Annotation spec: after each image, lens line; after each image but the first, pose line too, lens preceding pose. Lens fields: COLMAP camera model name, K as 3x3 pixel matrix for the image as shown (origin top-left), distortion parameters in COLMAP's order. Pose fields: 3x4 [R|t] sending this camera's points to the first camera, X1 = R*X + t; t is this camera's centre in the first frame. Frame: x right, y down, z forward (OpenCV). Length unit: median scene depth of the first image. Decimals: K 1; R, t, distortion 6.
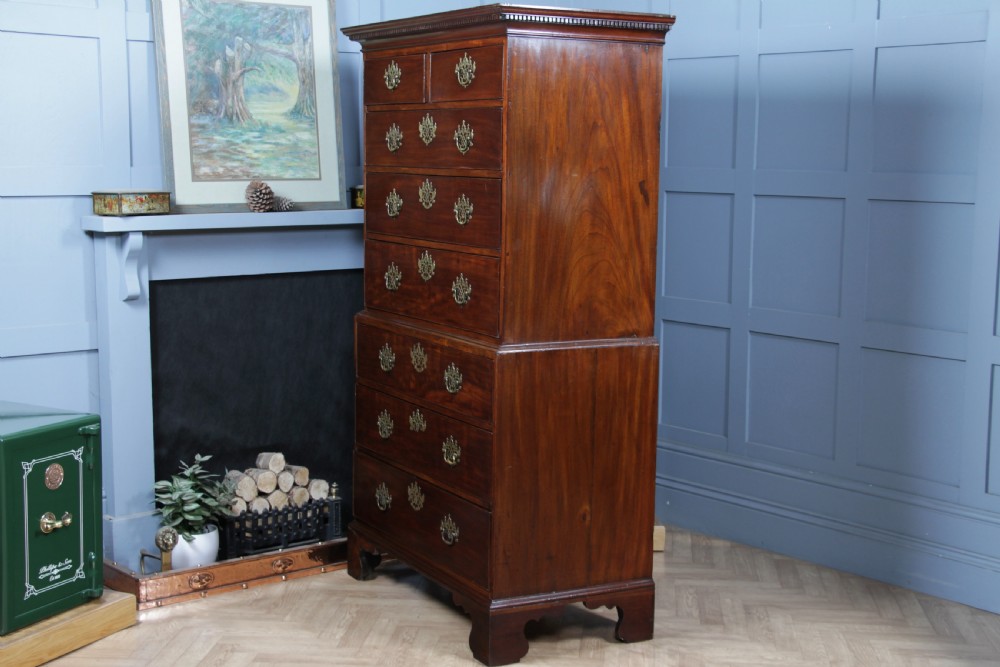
lens RADIAL K [[1473.9, 0, 502.0], [0, 1473.9, 346.9], [0, 0, 1]] dist [0.067230, 0.069674]
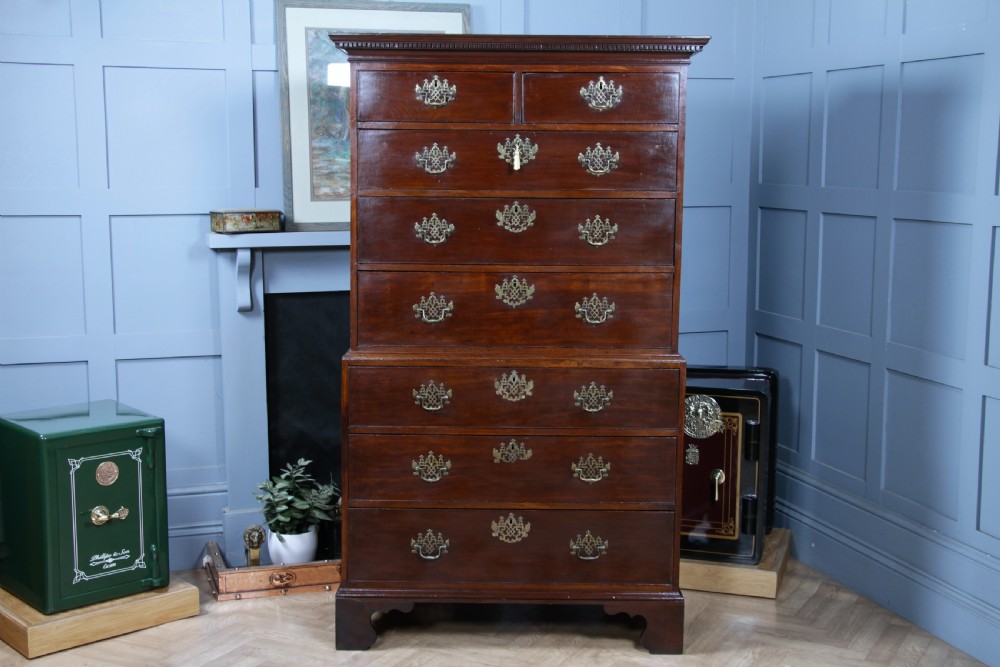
lens RADIAL K [[1290.7, 0, 501.3], [0, 1290.7, 340.2], [0, 0, 1]] dist [0.015723, 0.044557]
pose [[0.927202, 0.045592, -0.371778, 0.274727], [-0.044641, 0.998941, 0.011169, -0.029593], [0.371893, 0.006241, 0.928255, 0.198334]]
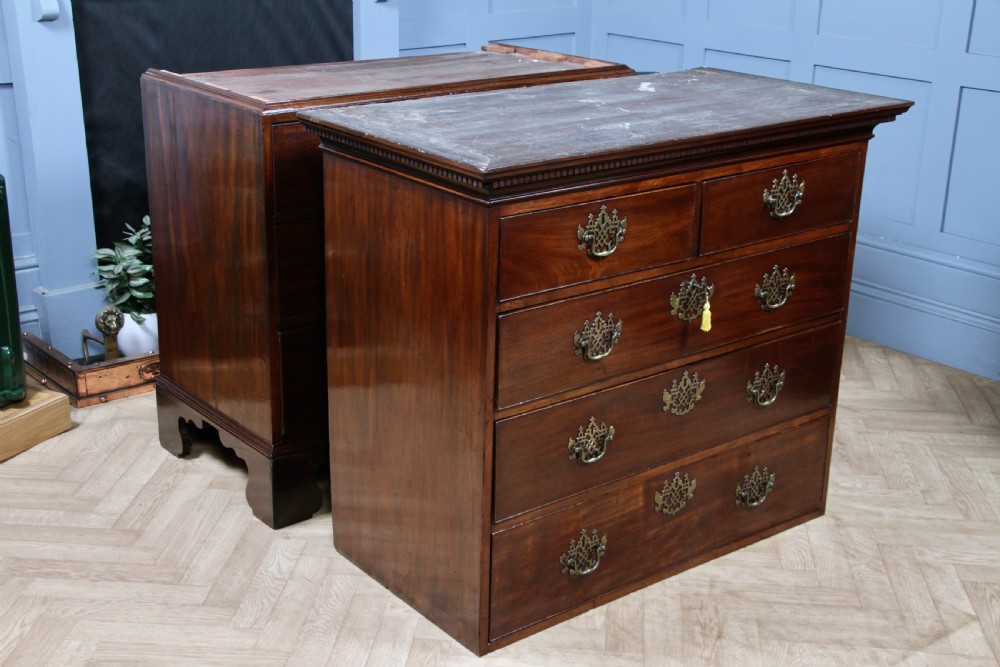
lens RADIAL K [[1334.5, 0, 497.4], [0, 1334.5, 349.1], [0, 0, 1]] dist [0.045785, 0.082764]
pose [[0.999963, 0.008287, -0.002436, -0.008180], [-0.007577, 0.976950, 0.213333, -0.015979], [0.004147, -0.213307, 0.976976, 0.264009]]
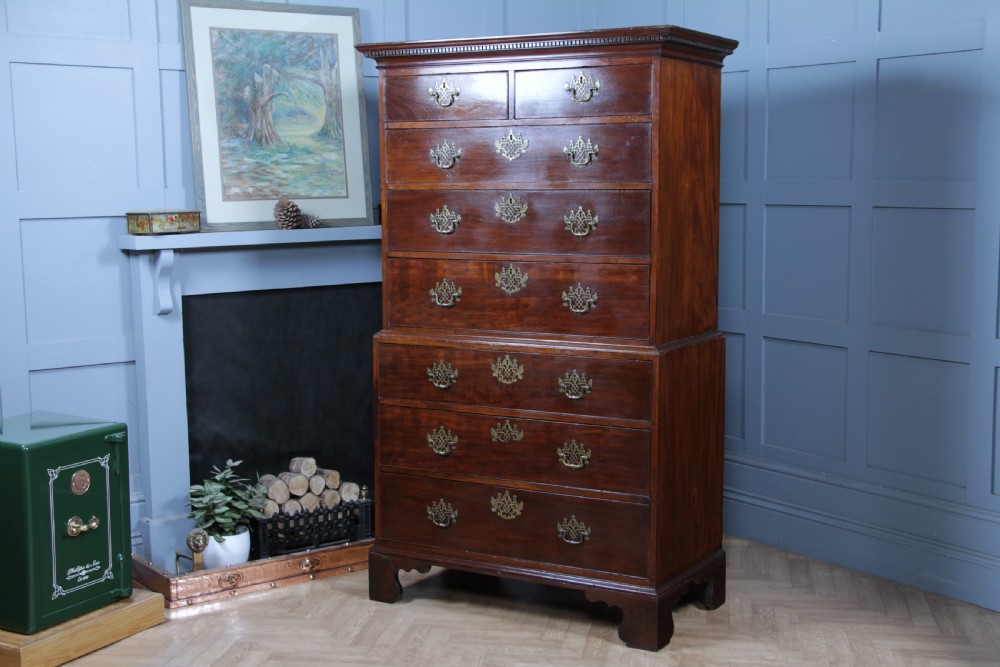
lens RADIAL K [[1360.6, 0, 499.1], [0, 1360.6, 335.4], [0, 0, 1]] dist [0.040747, 0.089397]
pose [[0.997743, -0.011479, -0.066152, 0.052659], [0.010608, 0.999852, -0.013513, -0.000684], [0.066298, 0.012780, 0.997718, 0.043451]]
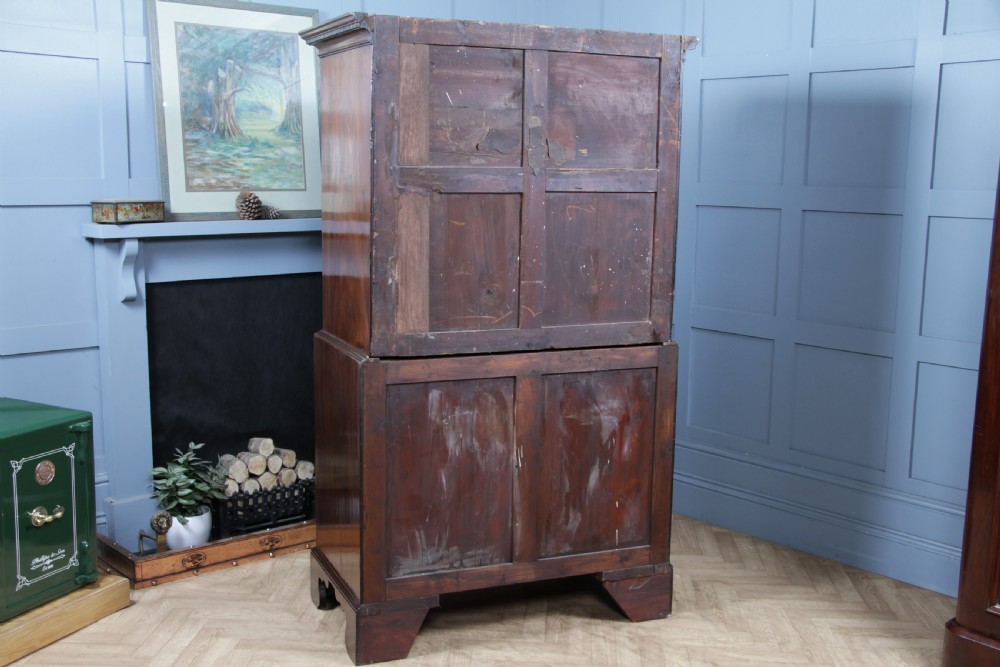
lens RADIAL K [[1106.1, 0, 492.0], [0, 1106.1, 337.5], [0, 0, 1]] dist [-0.055368, 0.173628]
pose [[0.999728, 0.000150, 0.023336, -0.003487], [-0.000518, 0.999876, 0.015765, -0.018090], [-0.023331, -0.015773, 0.999603, 0.188890]]
